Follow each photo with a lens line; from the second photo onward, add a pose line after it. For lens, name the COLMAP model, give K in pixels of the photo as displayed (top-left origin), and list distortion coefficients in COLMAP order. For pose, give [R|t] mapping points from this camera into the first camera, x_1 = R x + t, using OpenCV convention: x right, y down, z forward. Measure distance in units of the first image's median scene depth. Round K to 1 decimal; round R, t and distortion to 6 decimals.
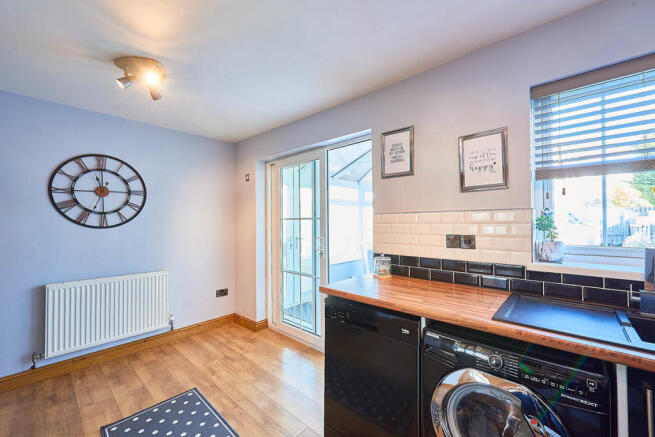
lens RADIAL K [[261.8, 0, 327.5], [0, 261.8, 218.5], [0, 0, 1]] dist [-0.000089, 0.000031]
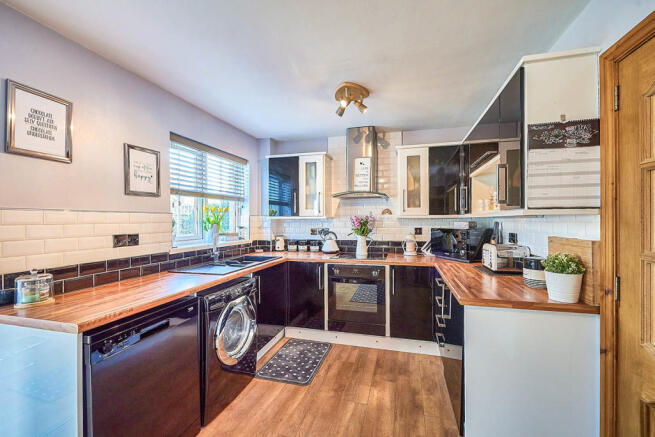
lens RADIAL K [[261.8, 0, 327.5], [0, 261.8, 218.5], [0, 0, 1]] dist [-0.000089, 0.000031]
pose [[-0.434331, 0.012322, 0.900669, -0.844528], [-0.005391, 0.999853, -0.016279, 0.012171], [-0.900737, -0.011926, -0.434200, 0.730718]]
